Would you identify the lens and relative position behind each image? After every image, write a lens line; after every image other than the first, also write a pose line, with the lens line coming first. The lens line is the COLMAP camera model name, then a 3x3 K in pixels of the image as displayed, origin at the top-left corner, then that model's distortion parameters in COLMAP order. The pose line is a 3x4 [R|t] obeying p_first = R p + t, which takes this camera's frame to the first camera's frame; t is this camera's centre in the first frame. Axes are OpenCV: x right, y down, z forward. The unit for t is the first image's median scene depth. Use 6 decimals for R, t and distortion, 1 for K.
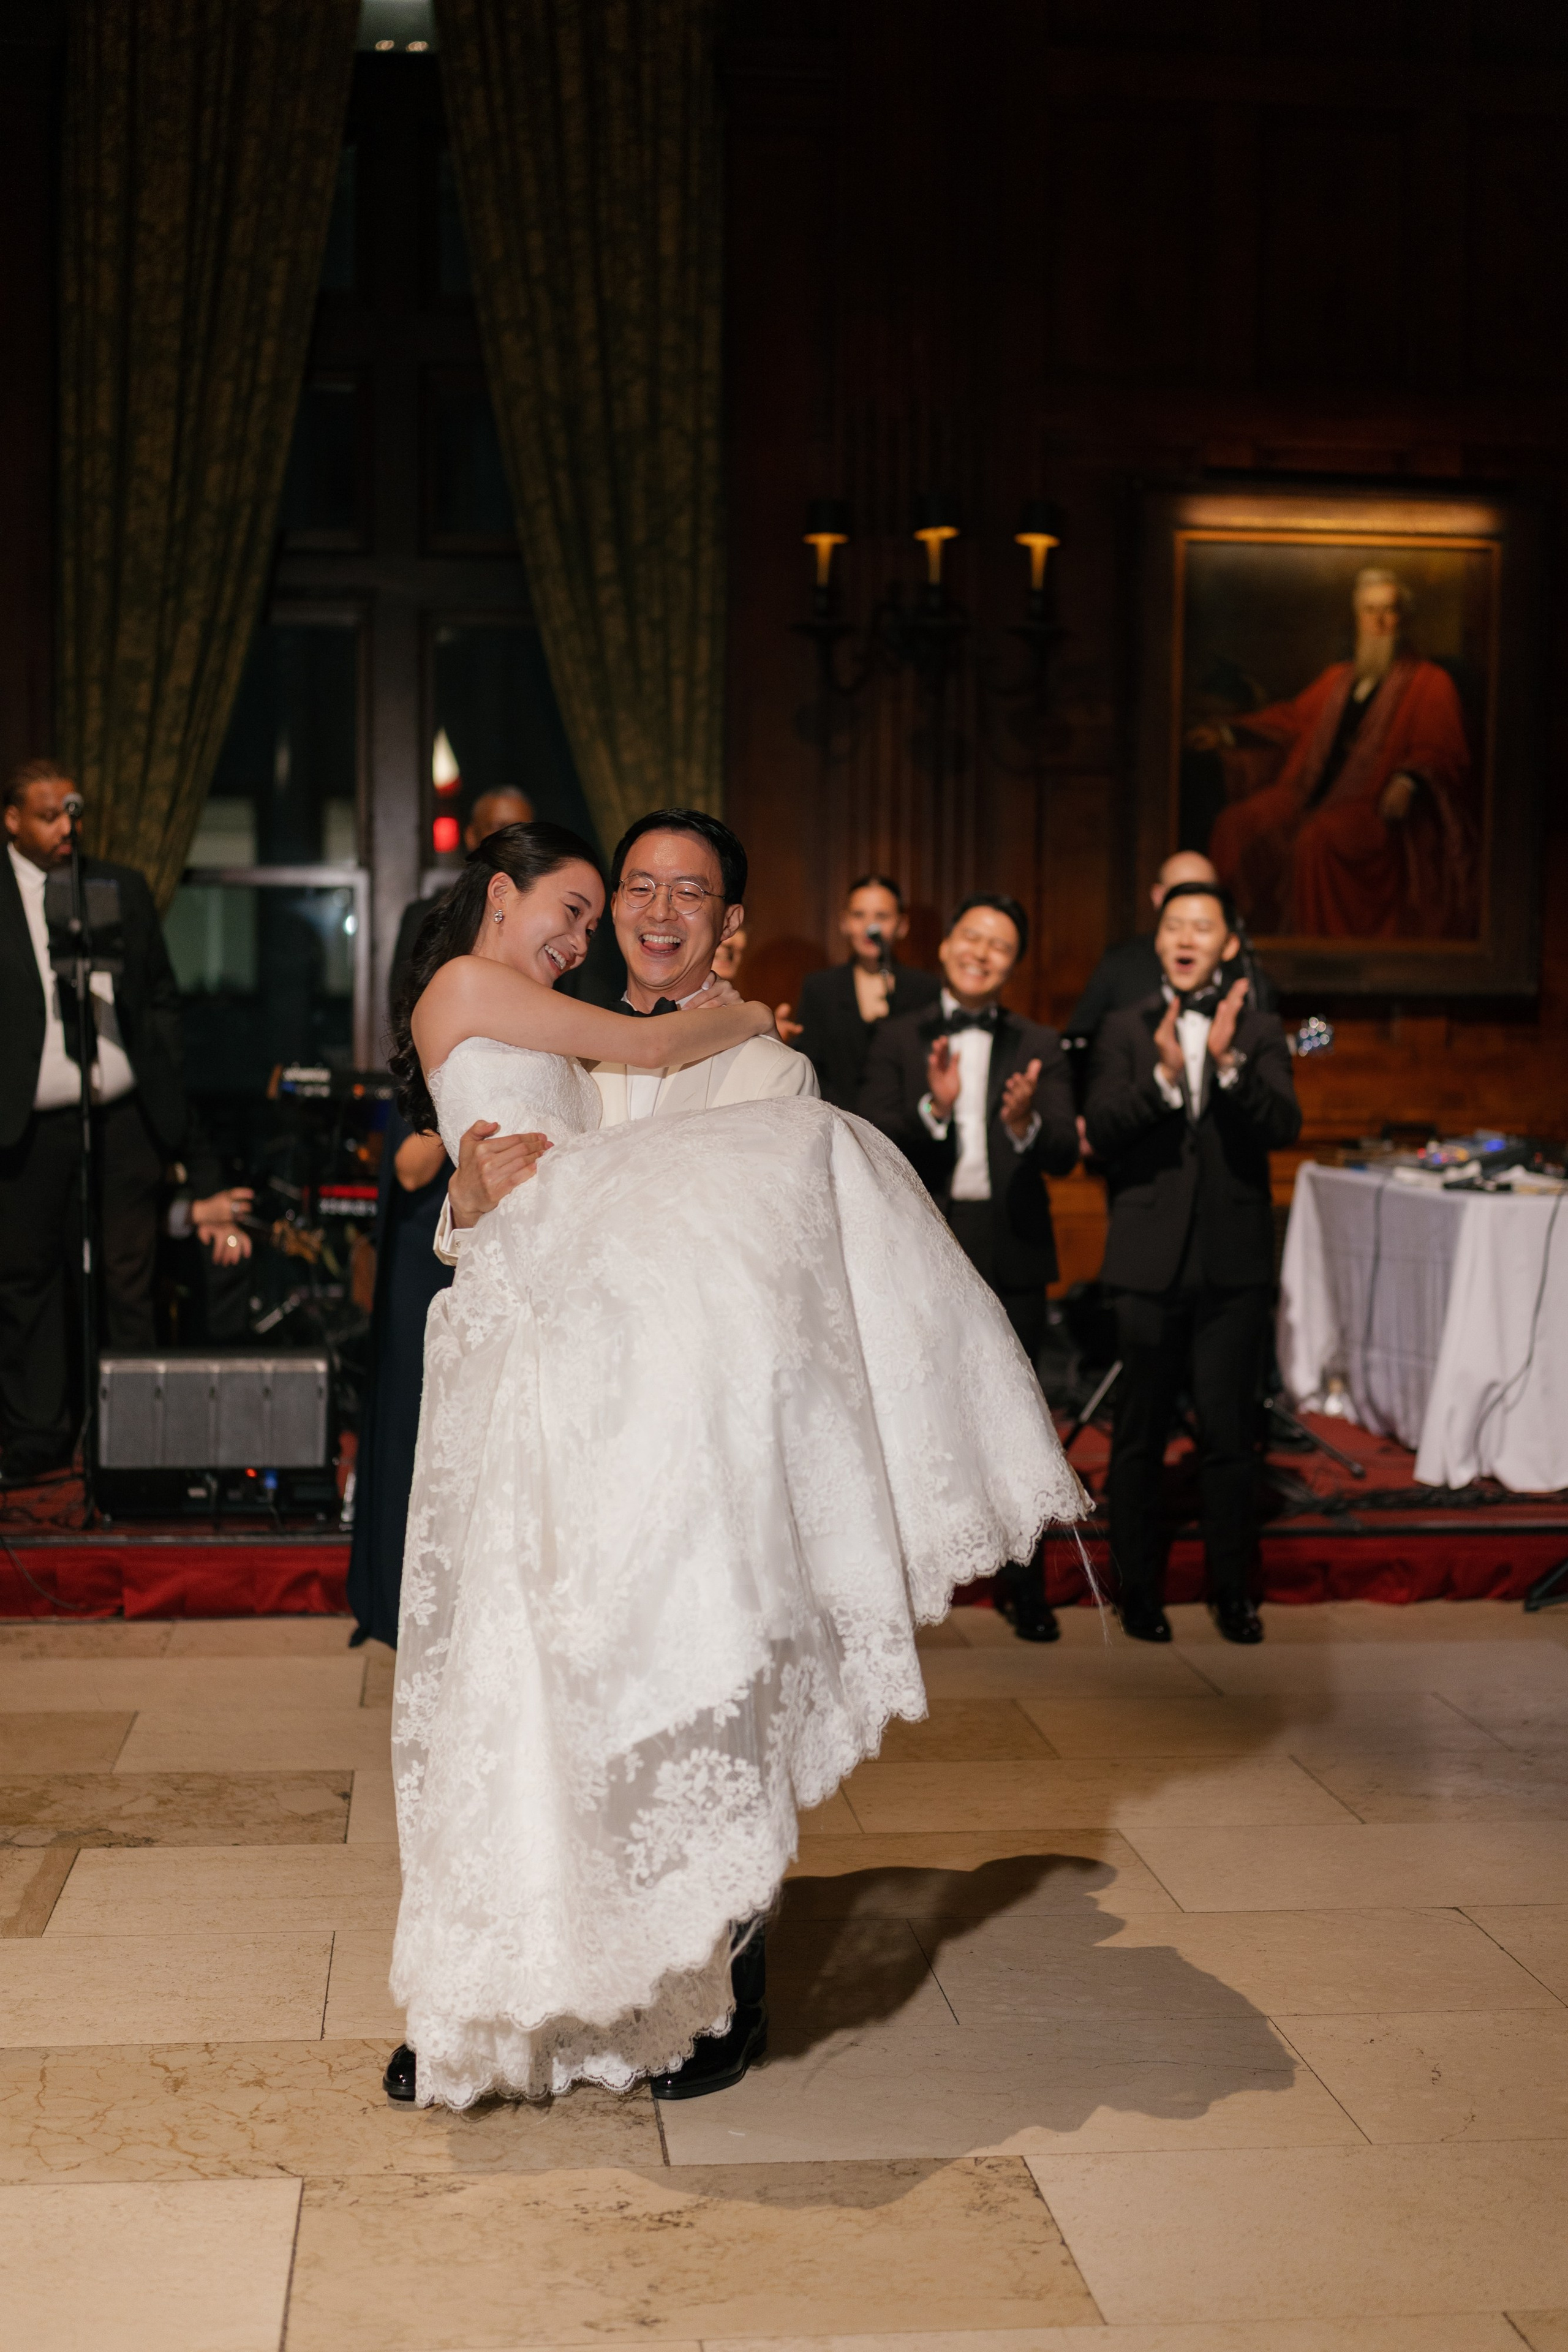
lens RADIAL K [[3302.0, 0, 773.3], [0, 3302.0, 1202.2], [0, 0, 1]] dist [-0.003896, 0.046228]
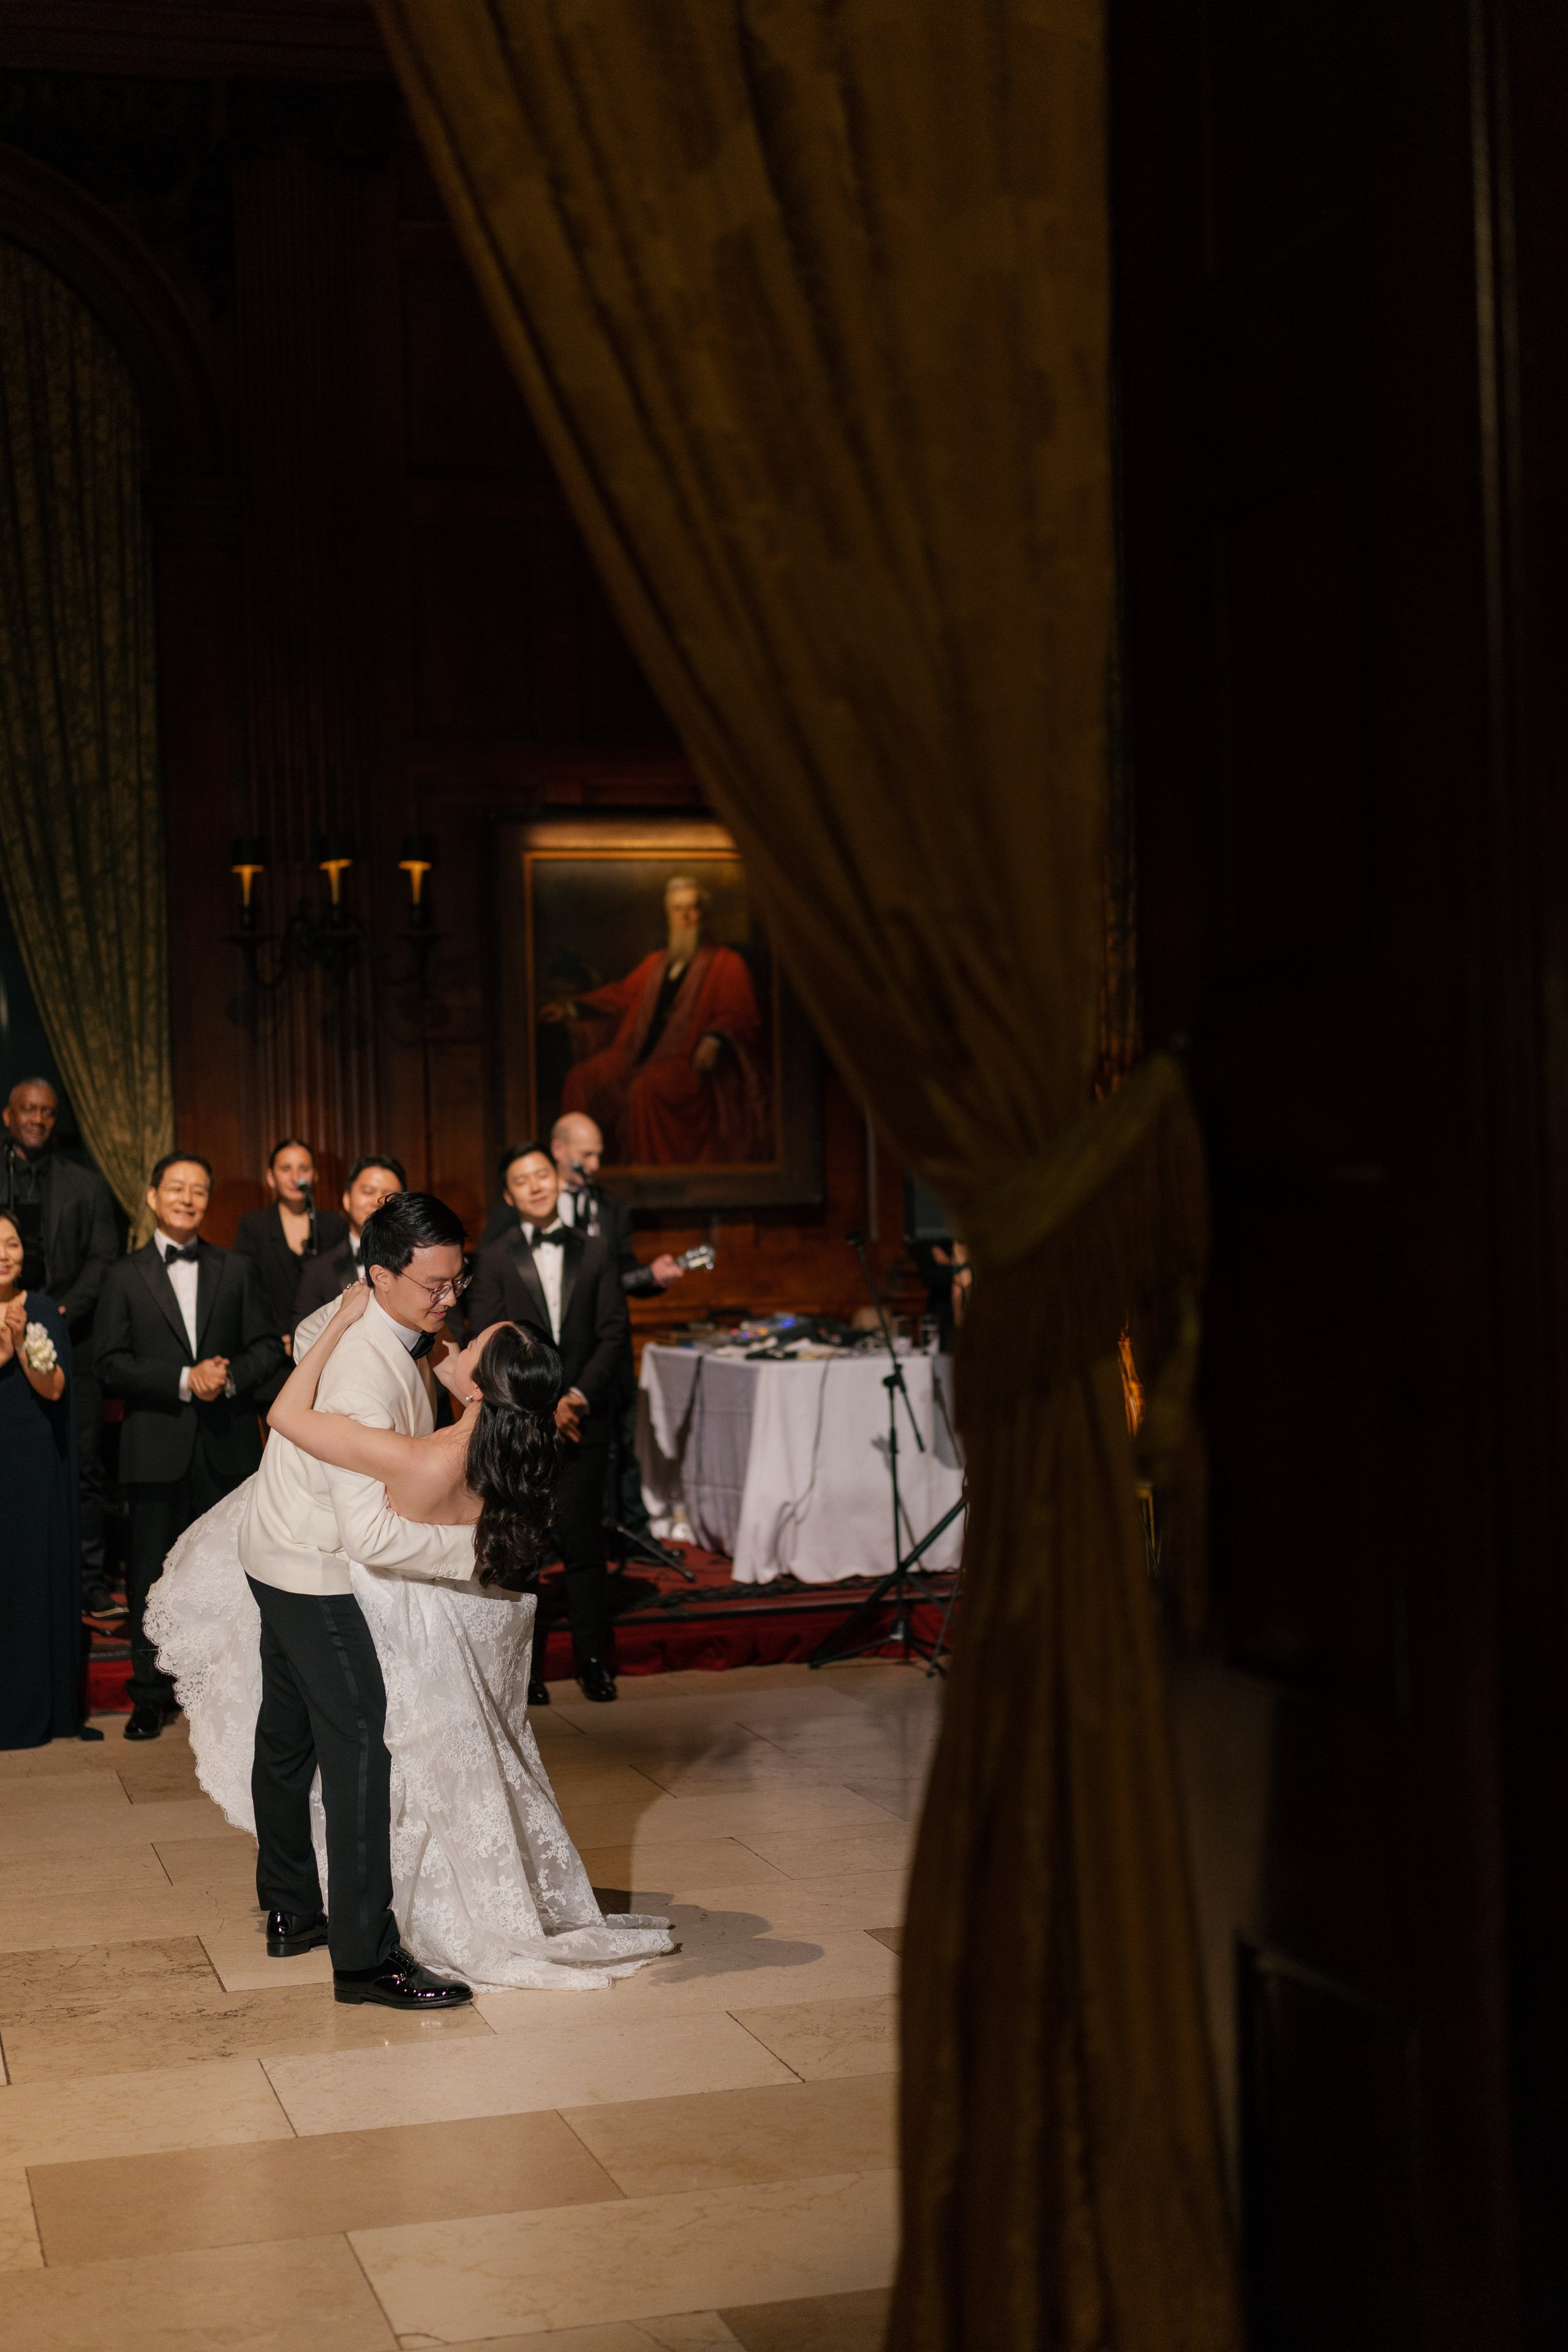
lens RADIAL K [[3160.3, 0, 729.5], [0, 3160.3, 1176.3], [0, 0, 1]] dist [-0.009205, 0.054068]
pose [[0.984527, -0.038991, 0.170838, -0.013711], [0.050283, 0.996792, -0.062273, 0.001412], [-0.167862, 0.069899, 0.983329, -0.212601]]
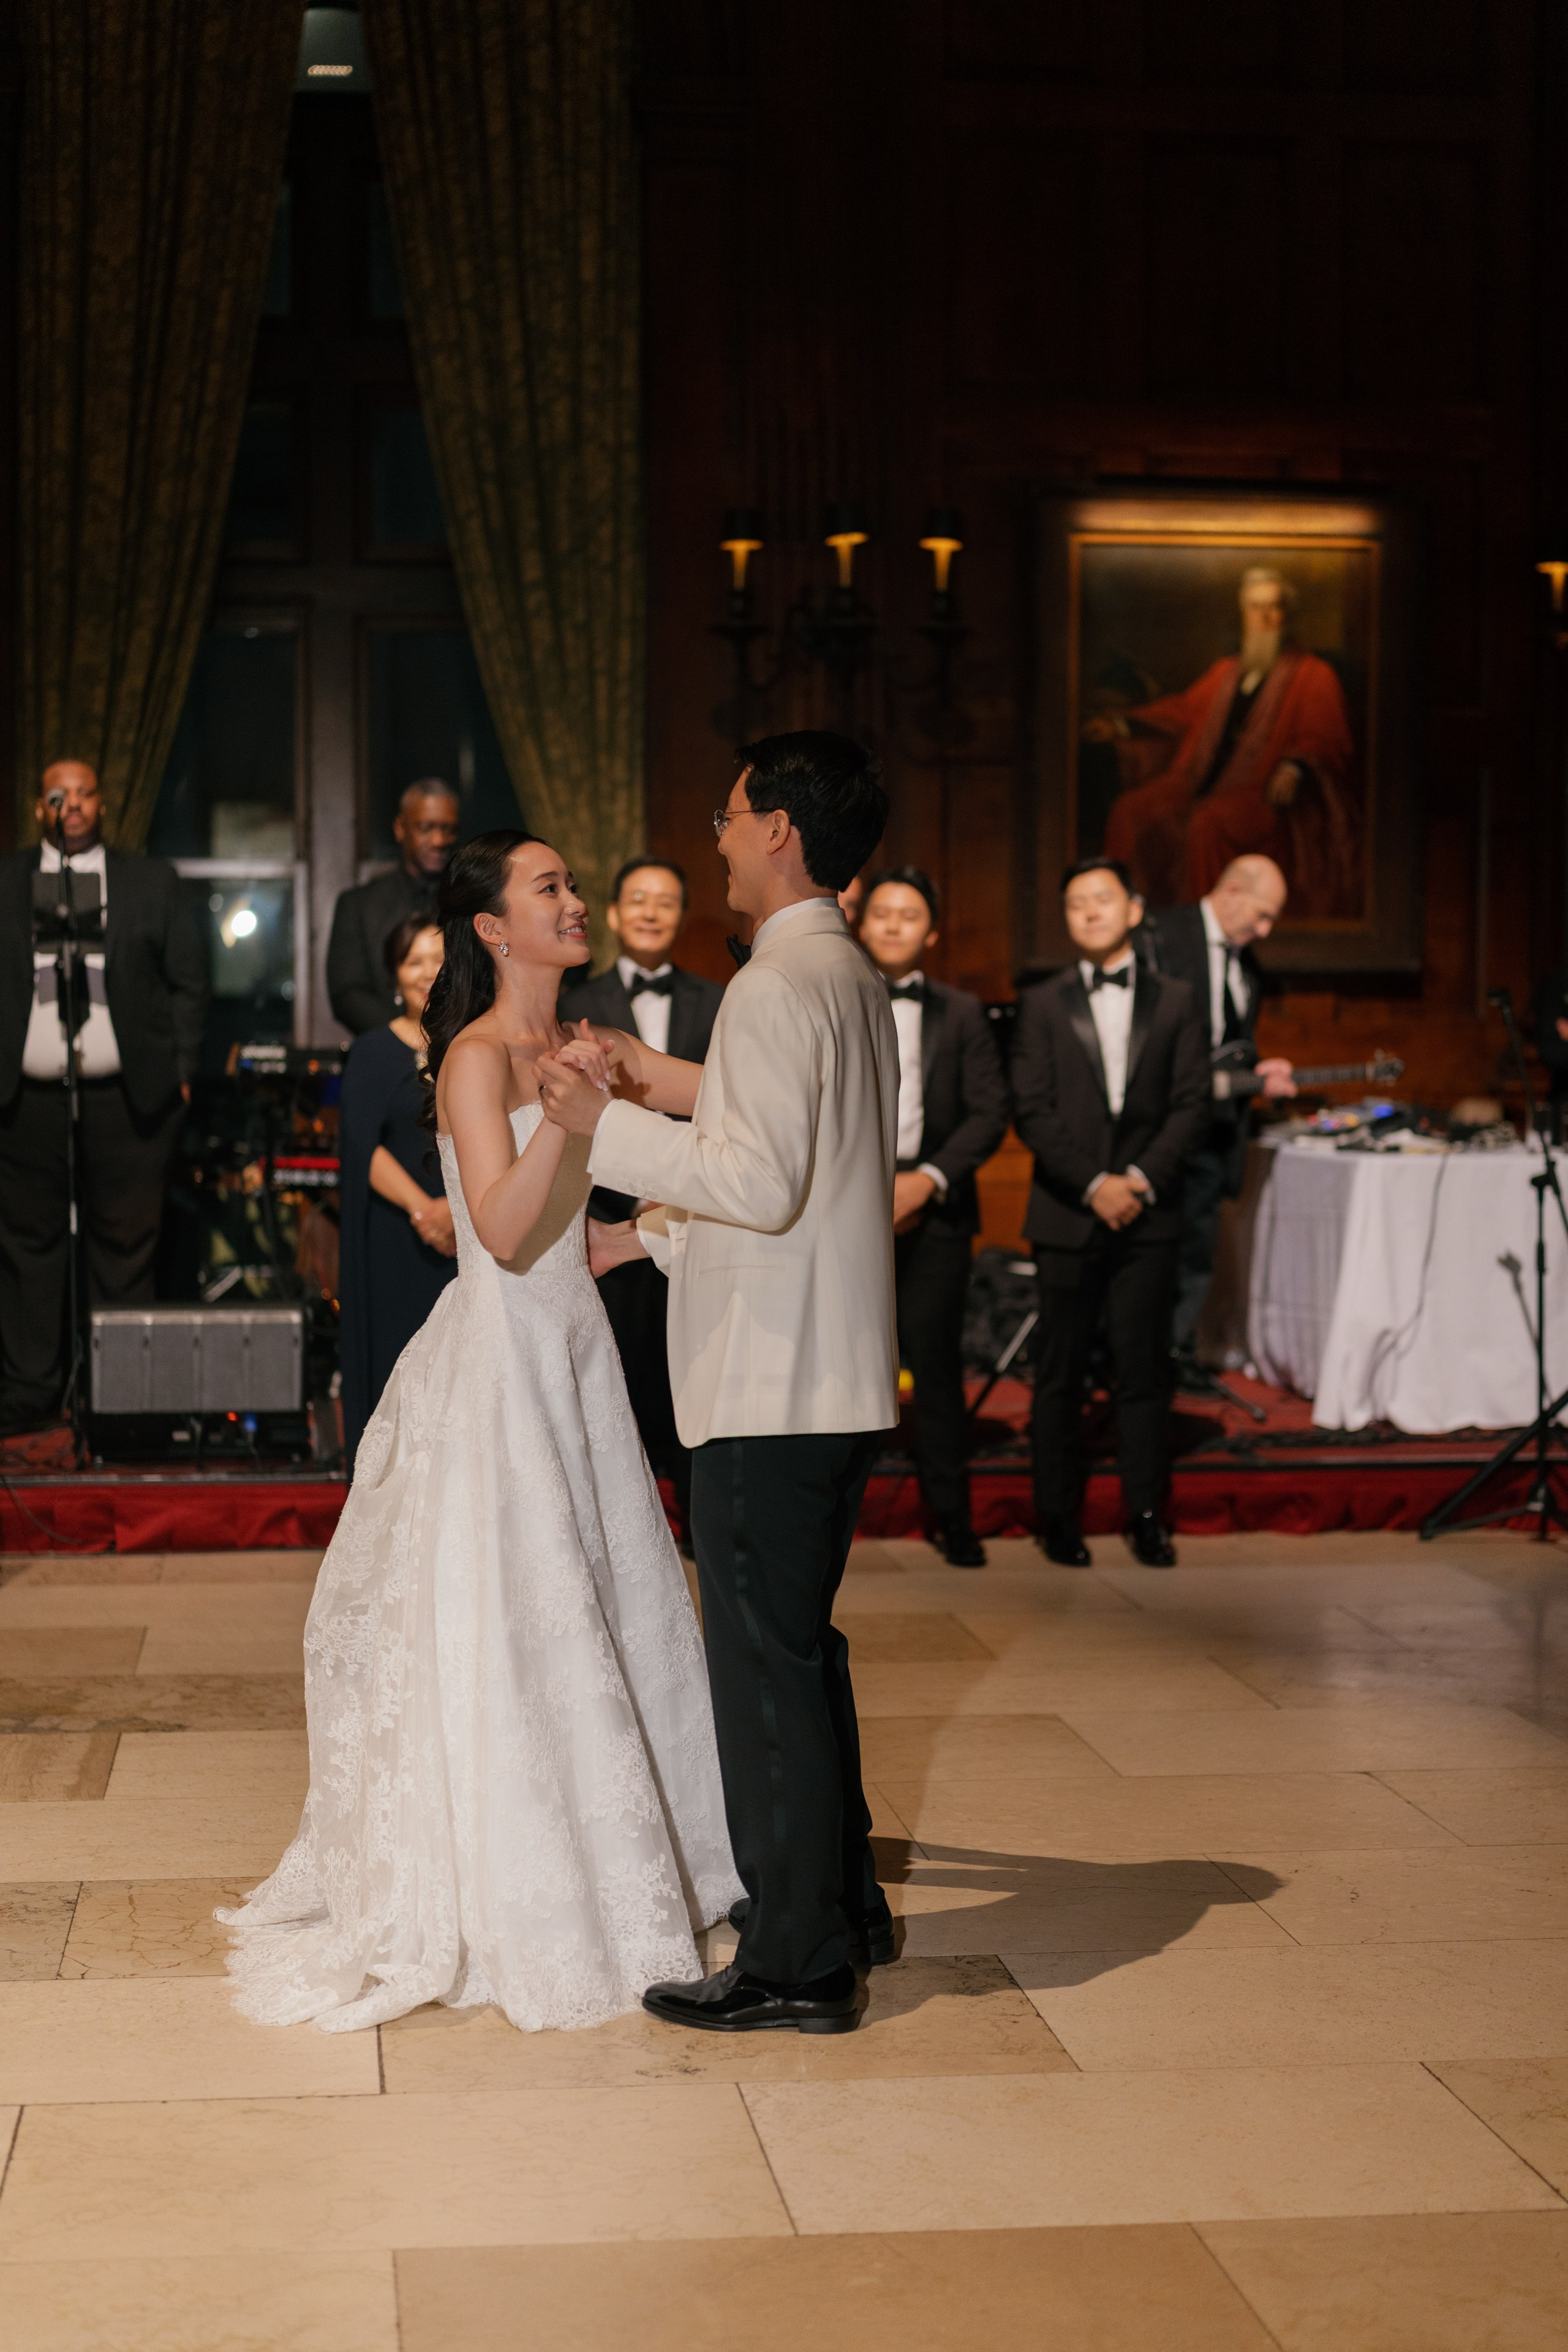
lens RADIAL K [[3320.7, 0, 620.2], [0, 3320.7, 1115.9], [0, 0, 1]] dist [0.005324, -0.004027]
pose [[0.999932, -0.008647, -0.007851, -0.016173], [0.008436, 0.999612, -0.026528, 0.009984], [0.008077, 0.026459, 0.999617, -0.060298]]
